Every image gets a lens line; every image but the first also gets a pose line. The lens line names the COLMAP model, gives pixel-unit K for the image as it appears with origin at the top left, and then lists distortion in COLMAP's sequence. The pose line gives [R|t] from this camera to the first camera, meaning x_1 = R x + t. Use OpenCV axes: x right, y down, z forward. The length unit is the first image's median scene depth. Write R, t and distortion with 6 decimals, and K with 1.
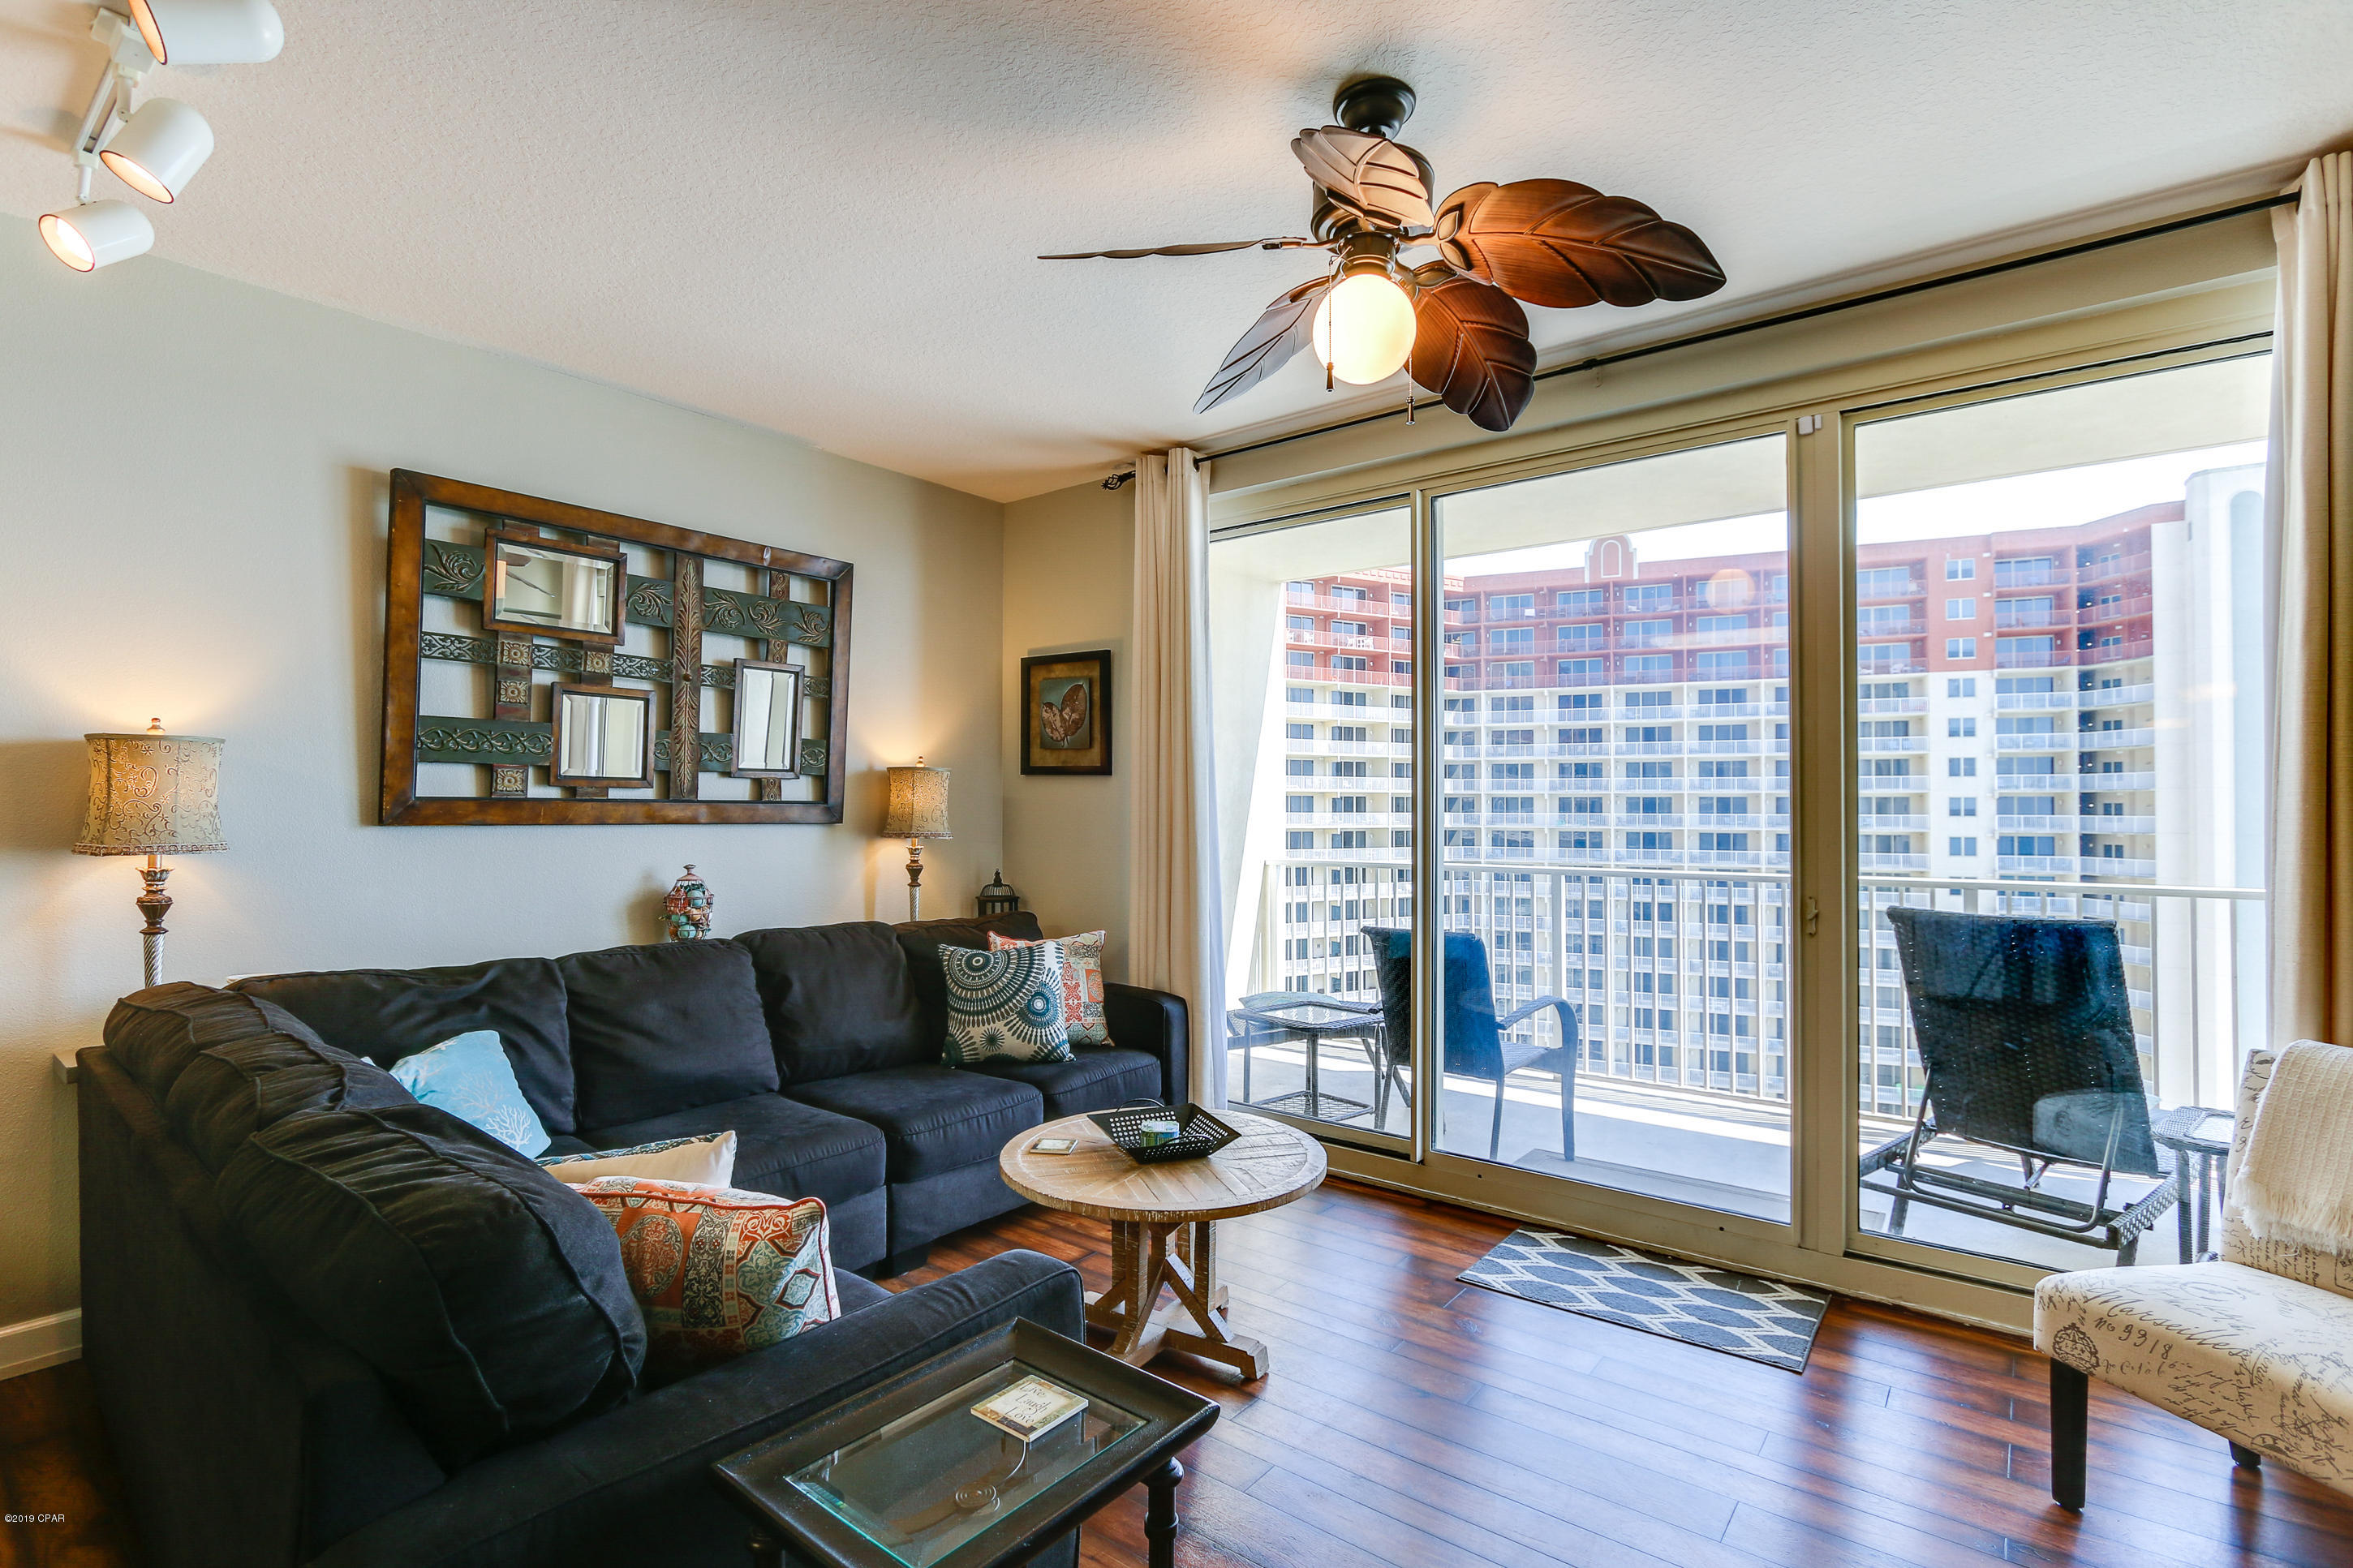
lens RADIAL K [[1088.3, 0, 1168.0], [0, 1088.3, 791.9], [0, 0, 1]] dist [-0.017972, 0.001787]
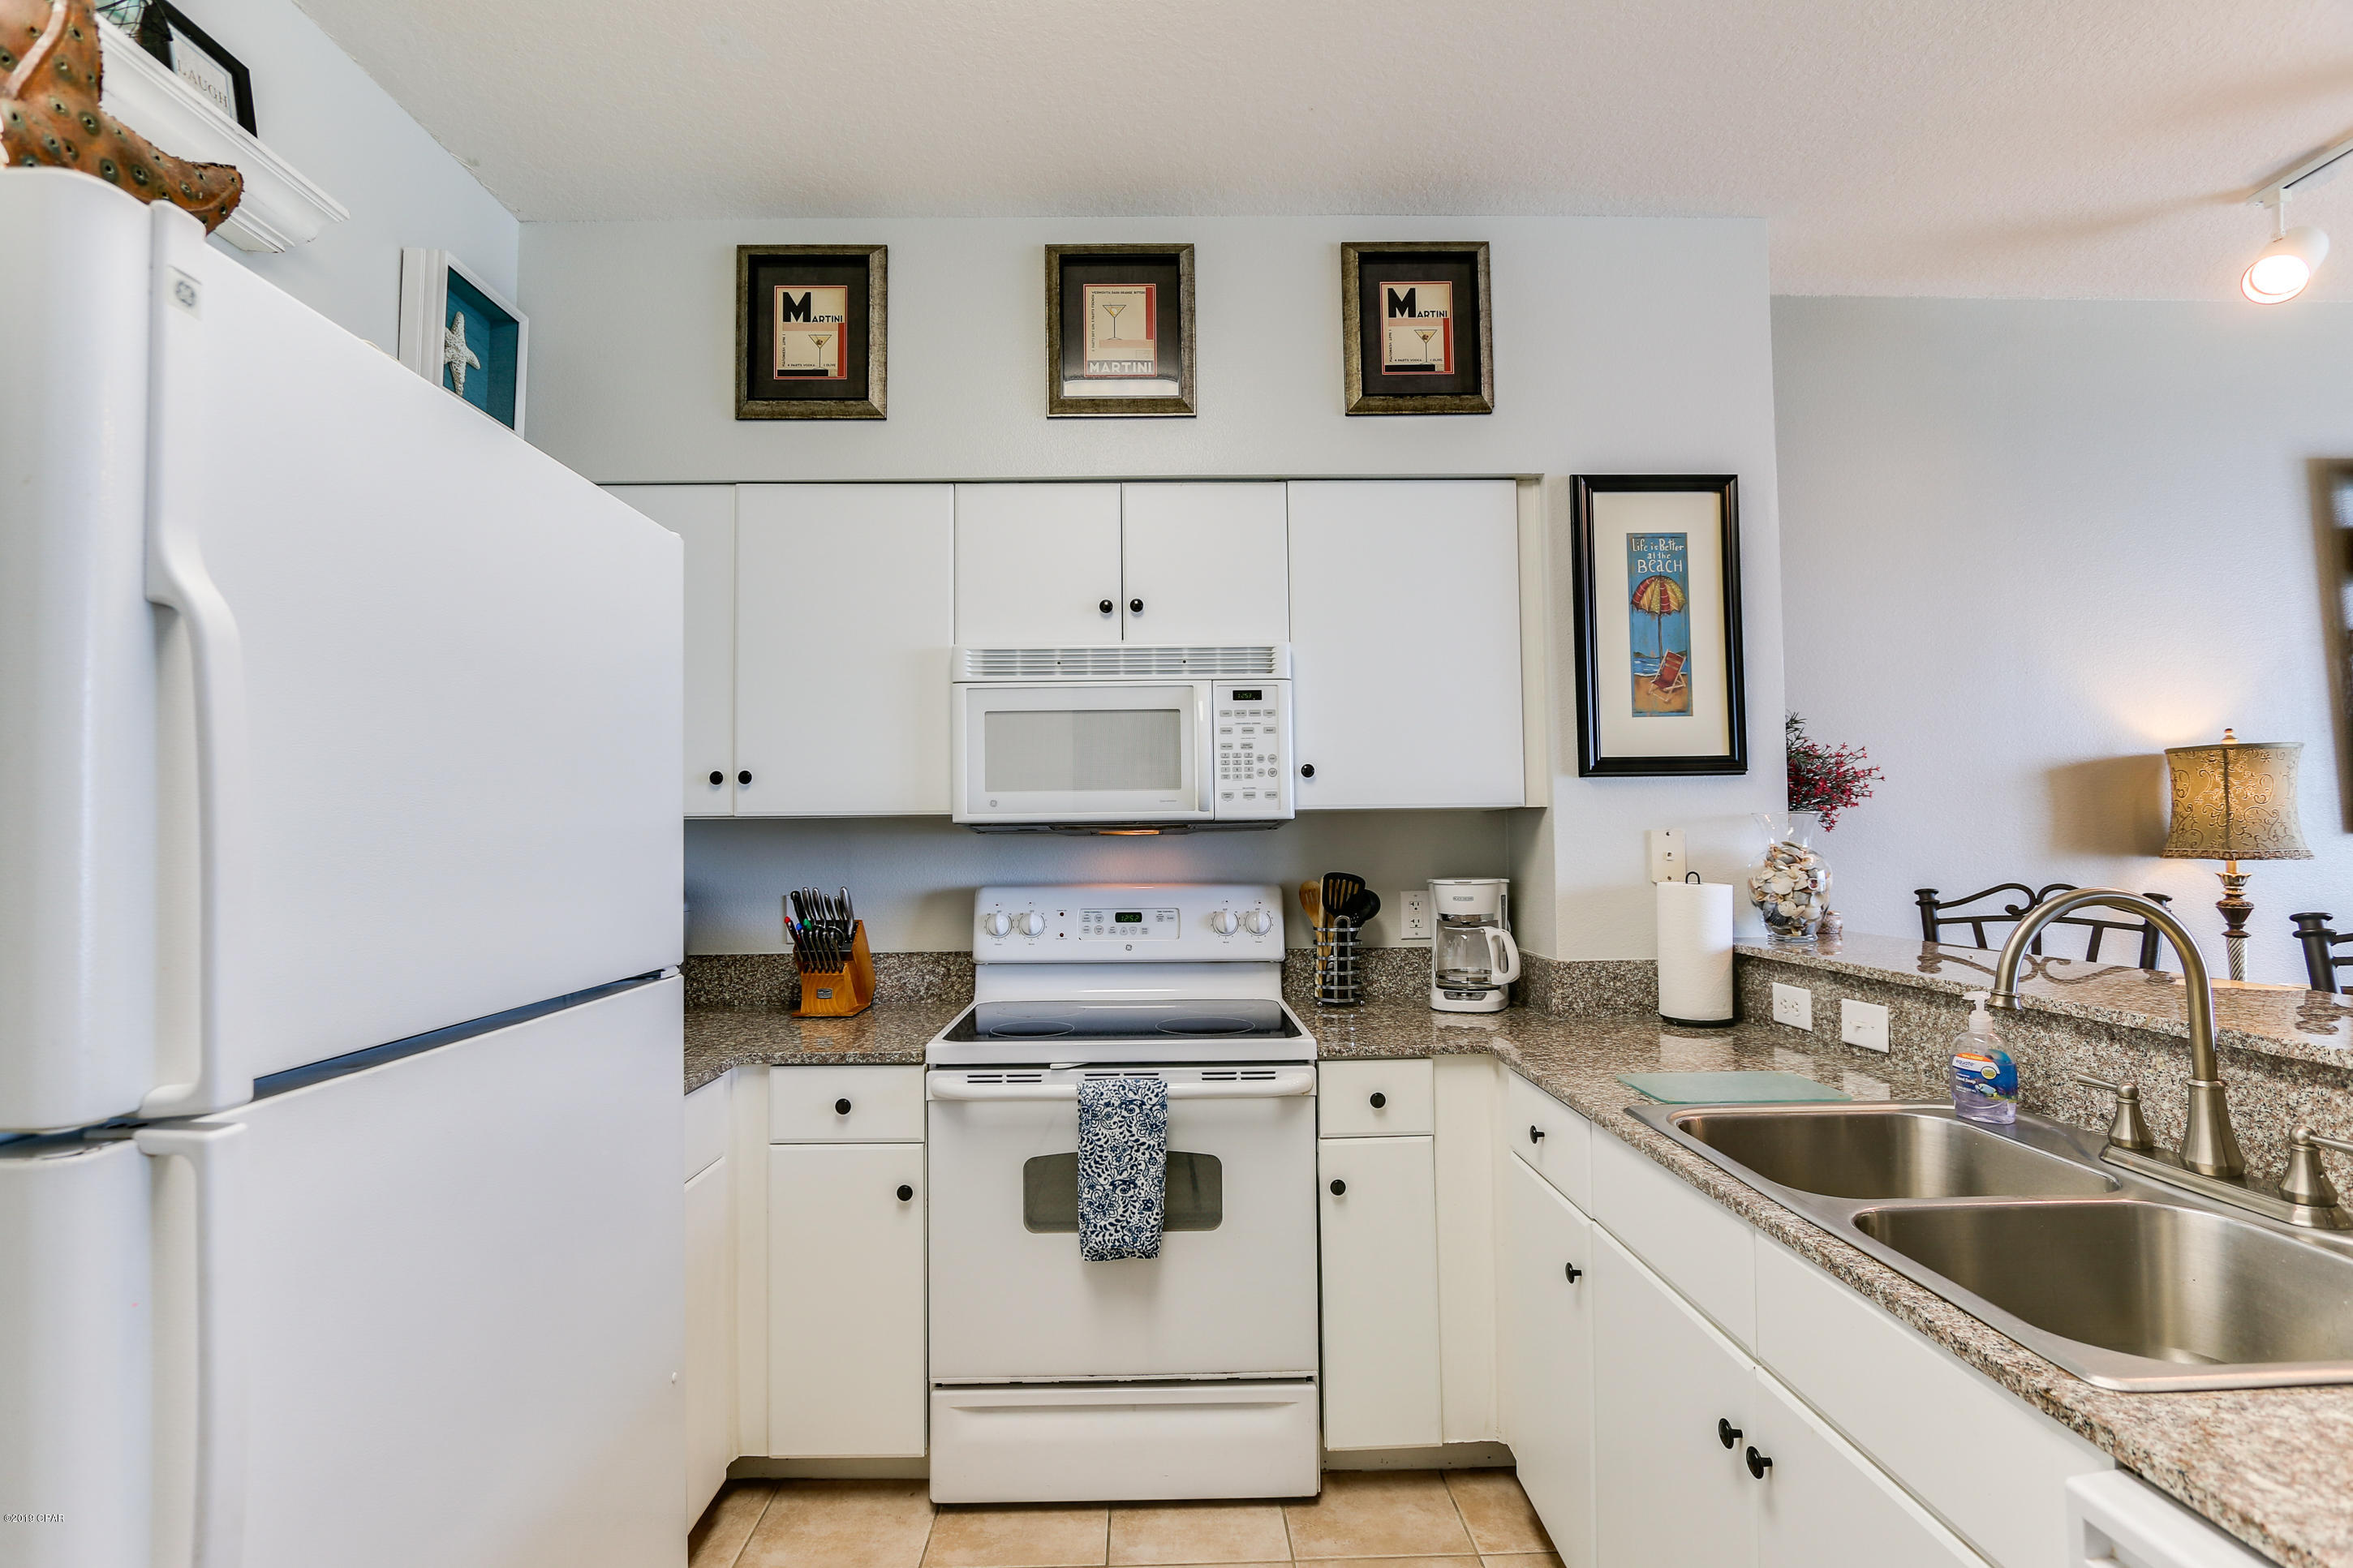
lens RADIAL K [[1080.0, 0, 1179.9], [0, 1080.0, 801.3], [0, 0, 1]] dist [-0.015310, 0.000659]
pose [[0.645606, -0.040010, -0.762622, -0.552792], [0.024792, 0.999198, -0.031433, 0.005854], [0.763268, 0.001386, 0.646081, -0.295746]]
